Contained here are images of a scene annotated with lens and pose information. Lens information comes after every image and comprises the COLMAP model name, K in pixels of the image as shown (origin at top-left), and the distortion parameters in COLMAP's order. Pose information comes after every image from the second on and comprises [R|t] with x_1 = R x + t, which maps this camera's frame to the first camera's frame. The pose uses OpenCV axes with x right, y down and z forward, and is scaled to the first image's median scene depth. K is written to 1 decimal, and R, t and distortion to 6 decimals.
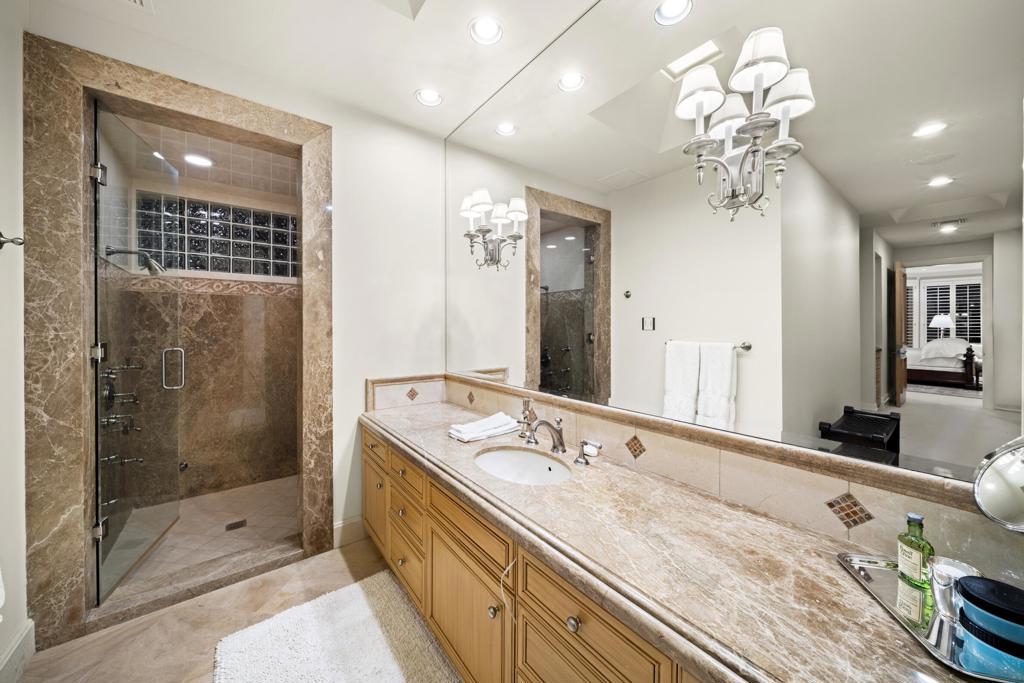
lens RADIAL K [[355.3, 0, 505.2], [0, 355.3, 333.0], [0, 0, 1]] dist [0.010766, -0.000106]
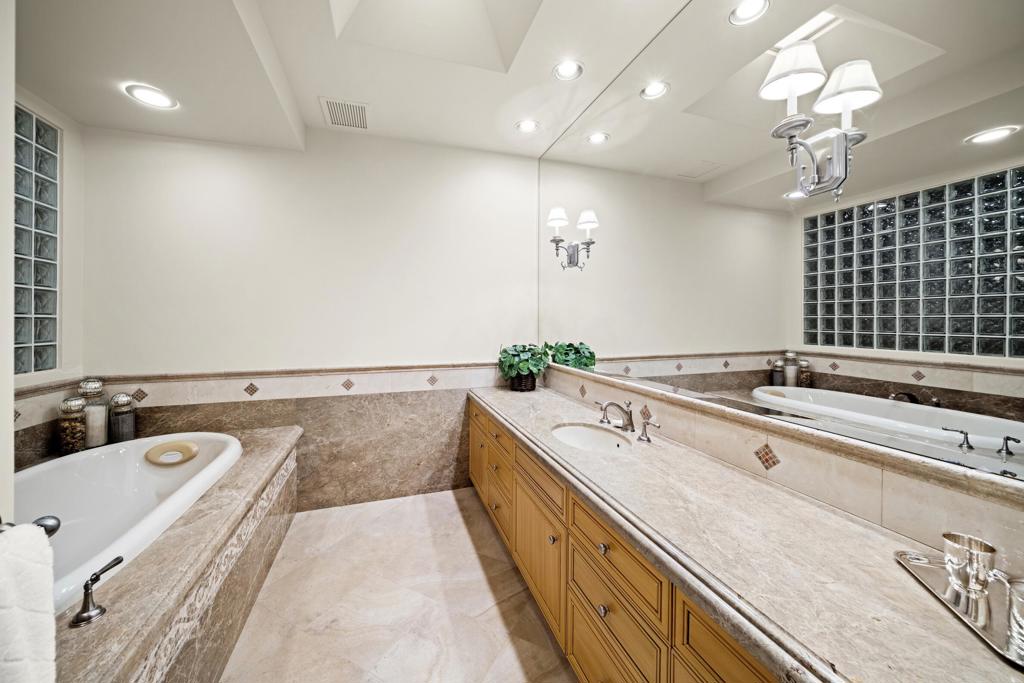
lens RADIAL K [[355.3, 0, 502.9], [0, 355.3, 322.6], [0, 0, 1]] dist [0.010766, -0.000106]
pose [[0.945139, 0.004222, -0.326642, 0.142148], [-0.006882, 0.999952, -0.006988, 0.002276], [0.326597, 0.008853, 0.945122, -0.186034]]
